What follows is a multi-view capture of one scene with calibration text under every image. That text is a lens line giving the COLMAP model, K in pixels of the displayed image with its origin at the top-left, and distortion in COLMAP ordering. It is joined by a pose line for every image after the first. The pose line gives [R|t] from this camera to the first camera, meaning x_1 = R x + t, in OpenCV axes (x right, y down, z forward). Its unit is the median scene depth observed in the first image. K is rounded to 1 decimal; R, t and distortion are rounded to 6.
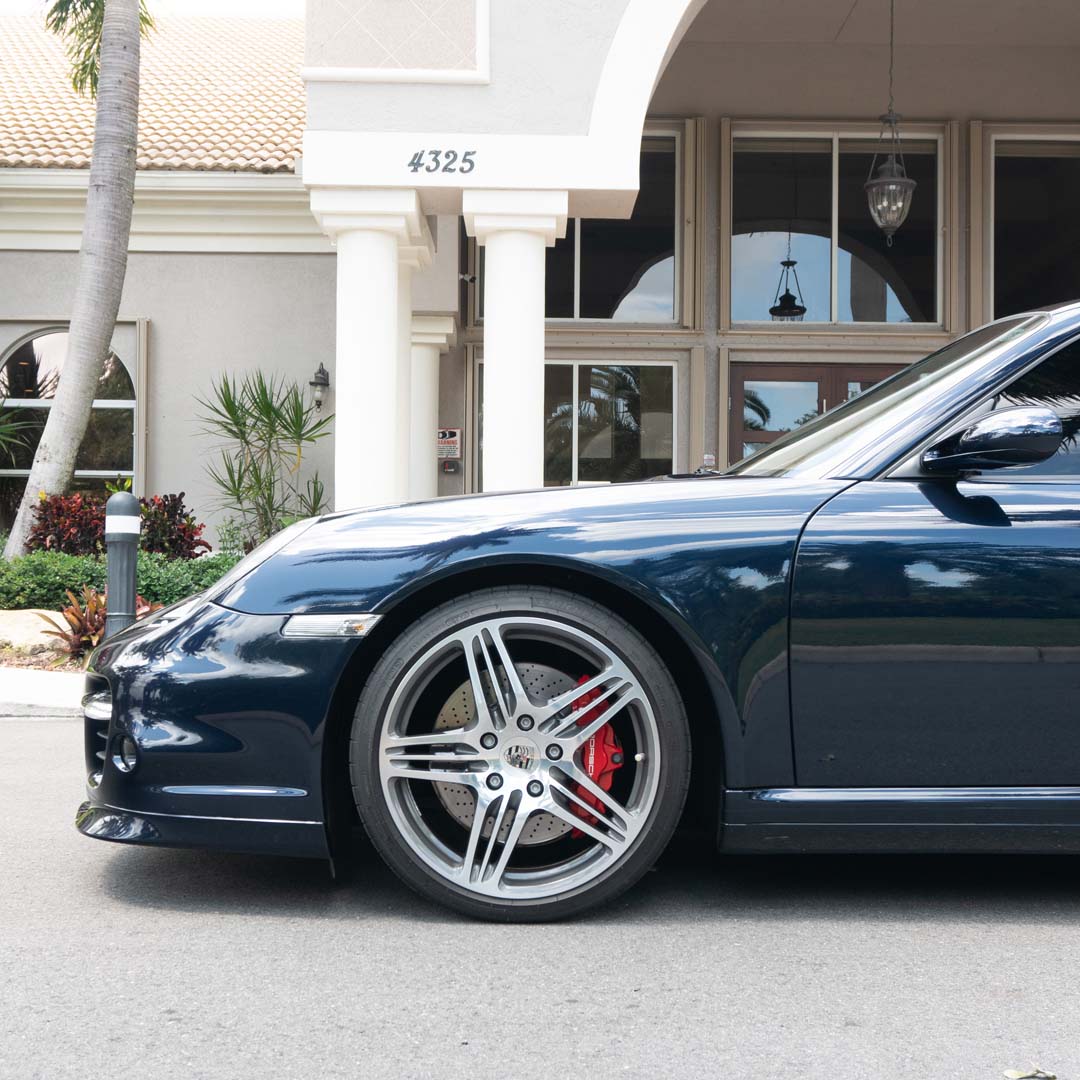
lens RADIAL K [[1539.8, 0, 568.7], [0, 1539.8, 582.2], [0, 0, 1]] dist [0.049626, 0.020538]
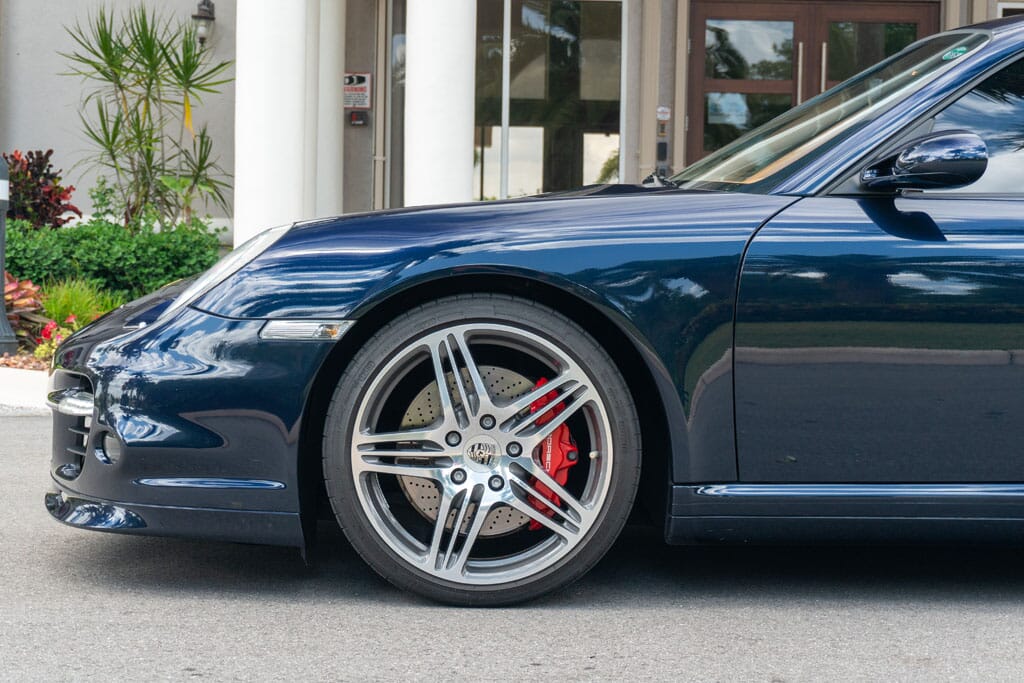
lens RADIAL K [[1868.9, 0, 512.0], [0, 1868.9, 341.5], [0, 0, 1]] dist [0.115071, 0.047503]
pose [[0.999913, 0.006749, 0.011353, -0.026110], [-0.007302, 0.998756, 0.049325, -0.028954], [-0.011006, -0.049404, 0.998718, -0.296012]]
